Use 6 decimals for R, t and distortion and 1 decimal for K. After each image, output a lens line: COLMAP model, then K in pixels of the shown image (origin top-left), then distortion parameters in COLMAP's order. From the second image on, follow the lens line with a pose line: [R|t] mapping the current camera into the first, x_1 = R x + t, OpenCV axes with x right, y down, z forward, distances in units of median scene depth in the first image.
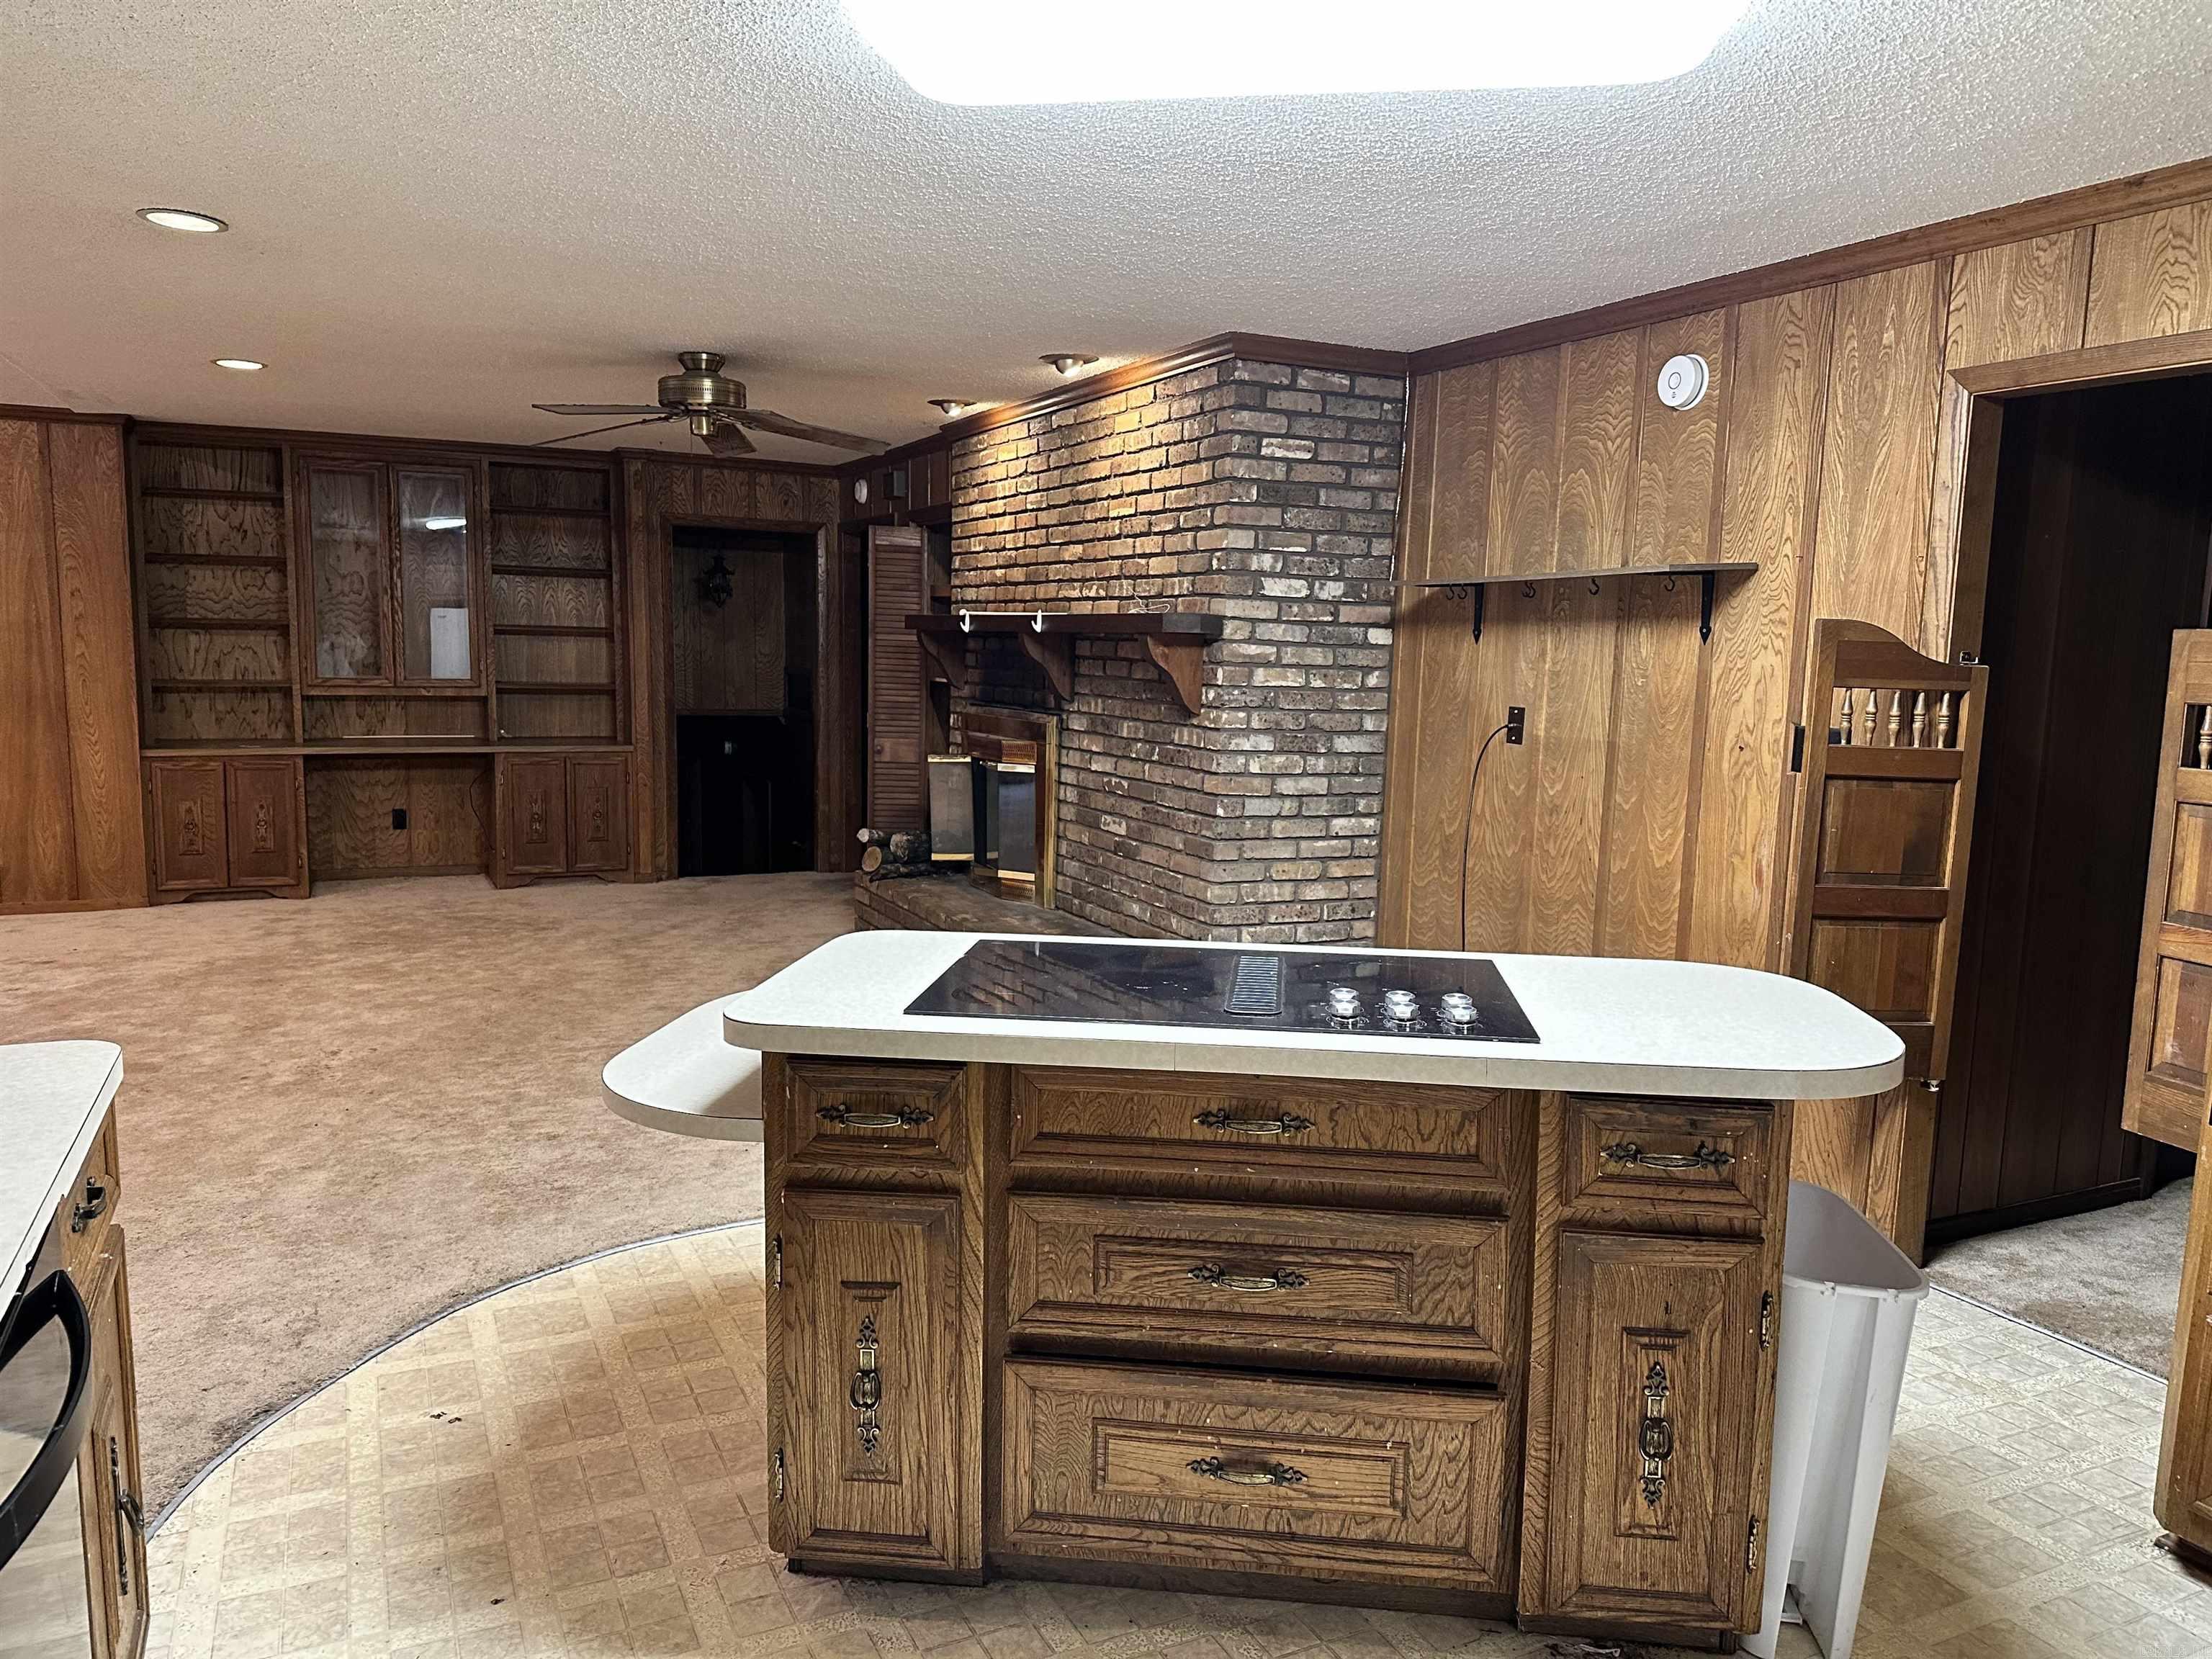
lens RADIAL K [[1525.7, 0, 1104.9], [0, 1525.7, 828.4], [0, 0, 1]] dist [-0.047496, 0.011191]
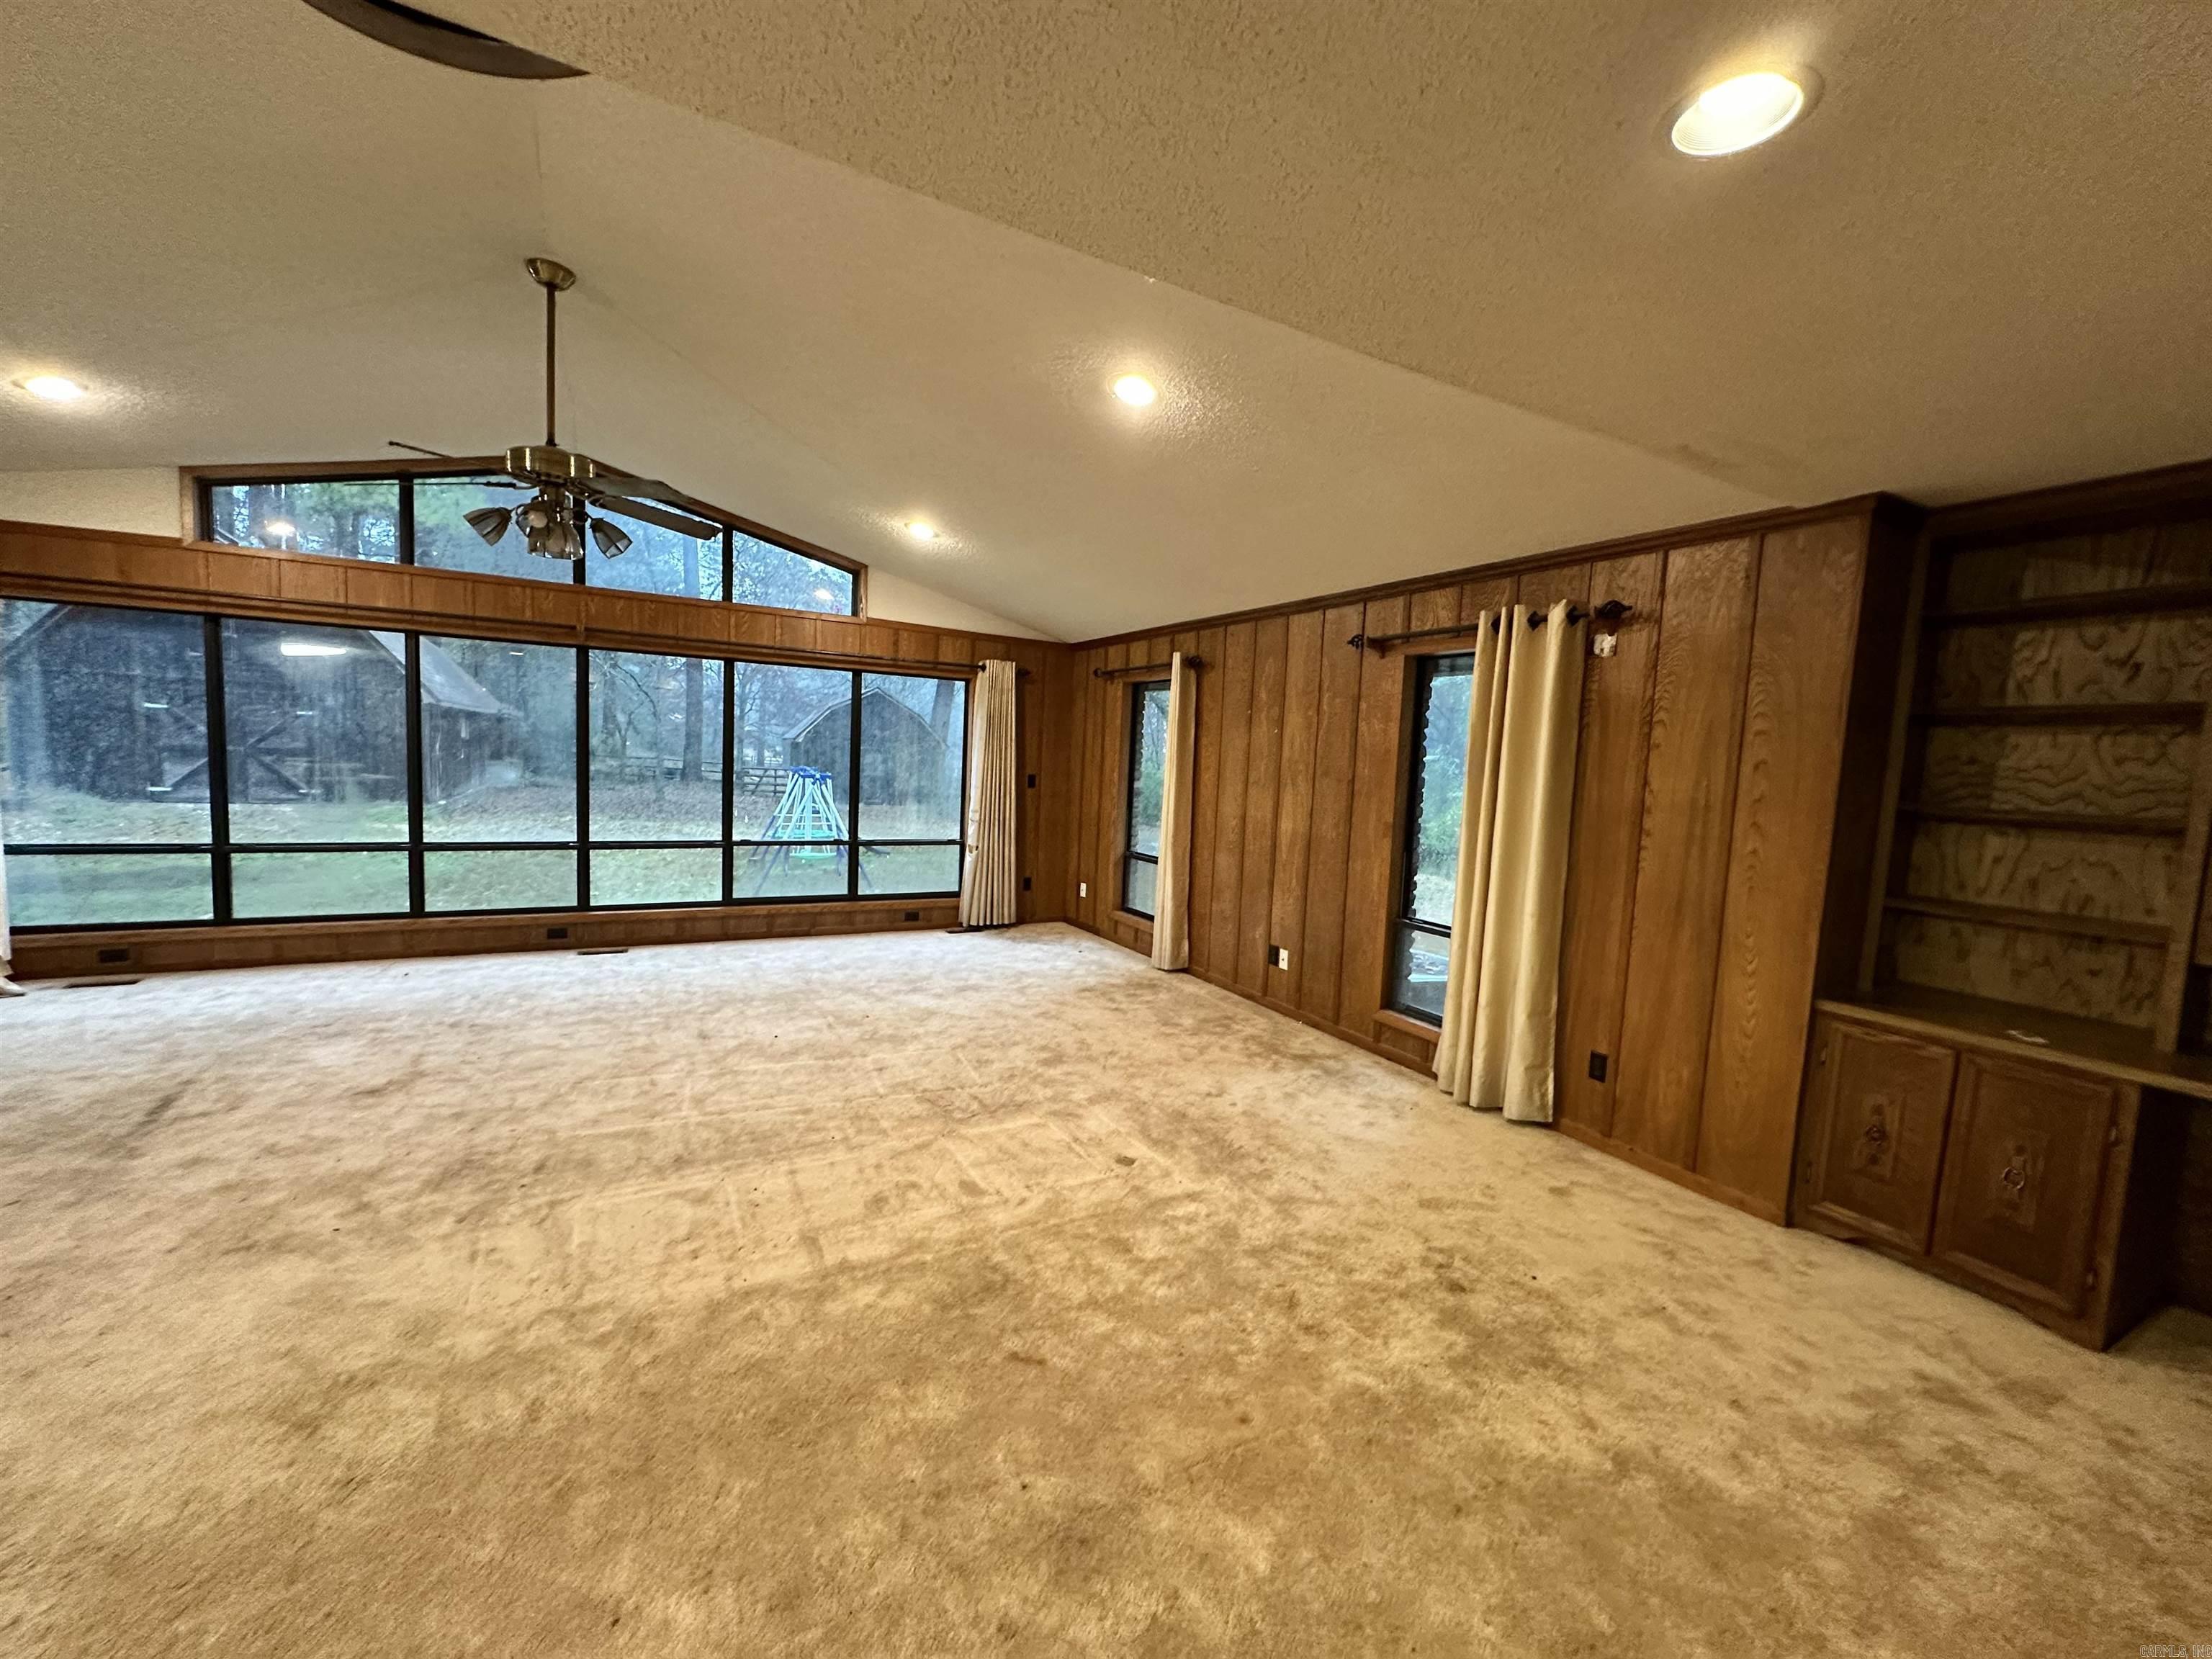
lens RADIAL K [[890.2, 0, 1100.3], [0, 890.2, 832.8], [0, 0, 1]] dist [0.001438, 0.000183]
pose [[0.041219, 0.069620, -0.996722, -0.245153], [-0.168041, 0.983843, 0.061771, -0.089982], [0.984918, 0.164944, 0.052252, 0.607150]]
